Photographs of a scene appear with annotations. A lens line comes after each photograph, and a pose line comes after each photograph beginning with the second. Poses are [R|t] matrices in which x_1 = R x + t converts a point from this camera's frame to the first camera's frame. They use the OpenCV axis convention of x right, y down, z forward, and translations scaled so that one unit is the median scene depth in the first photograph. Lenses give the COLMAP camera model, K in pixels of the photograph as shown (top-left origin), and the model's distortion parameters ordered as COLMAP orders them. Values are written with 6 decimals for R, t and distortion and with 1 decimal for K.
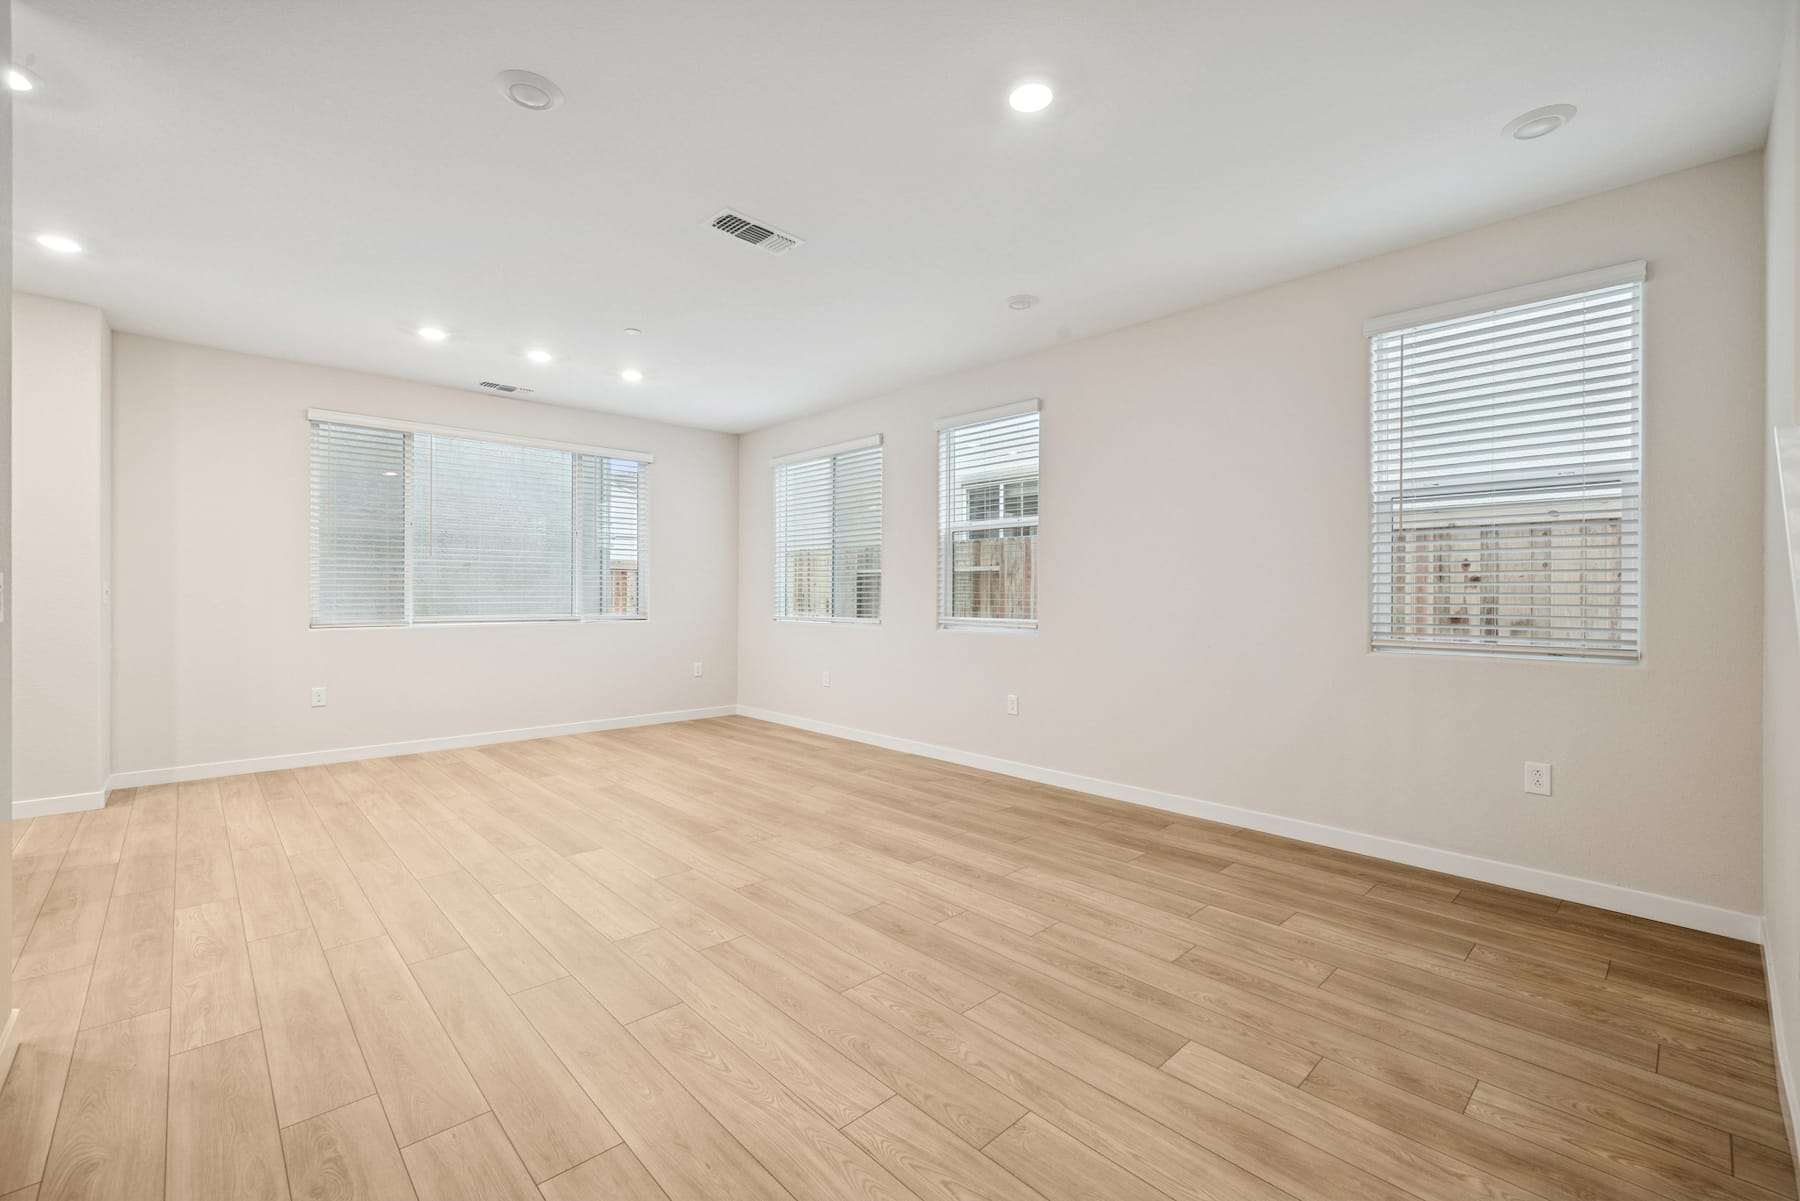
lens RADIAL K [[761.9, 0, 901.5], [0, 761.9, 587.8], [0, 0, 1]] dist [0.001891, 0.000185]
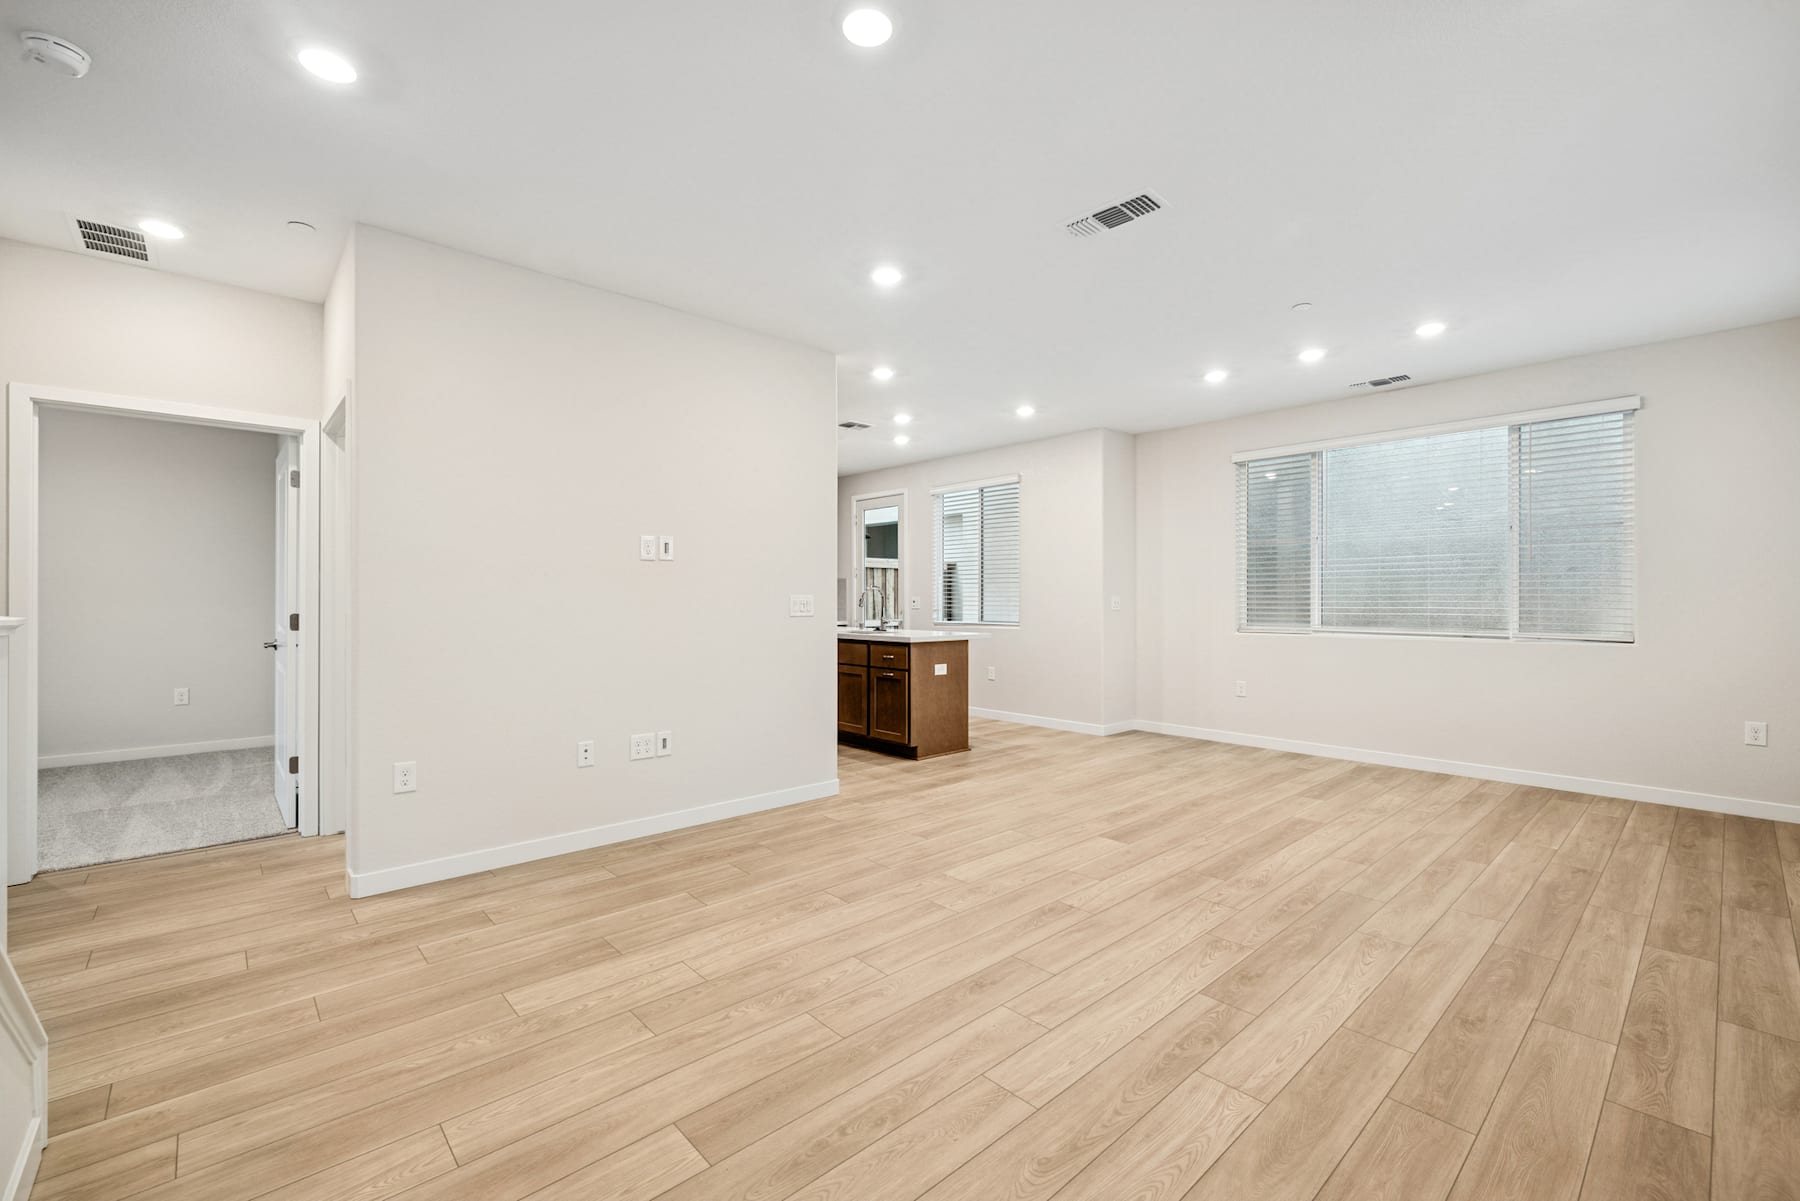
lens RADIAL K [[761.2, 0, 900.0], [0, 761.2, 600.5], [0, 0, 1]] dist [0.001887, 0.000058]
pose [[-0.021060, -0.001373, -0.999777, 0.769981], [0.007443, 0.999971, -0.001530, -0.000401], [0.999751, -0.007473, -0.021049, 0.796191]]
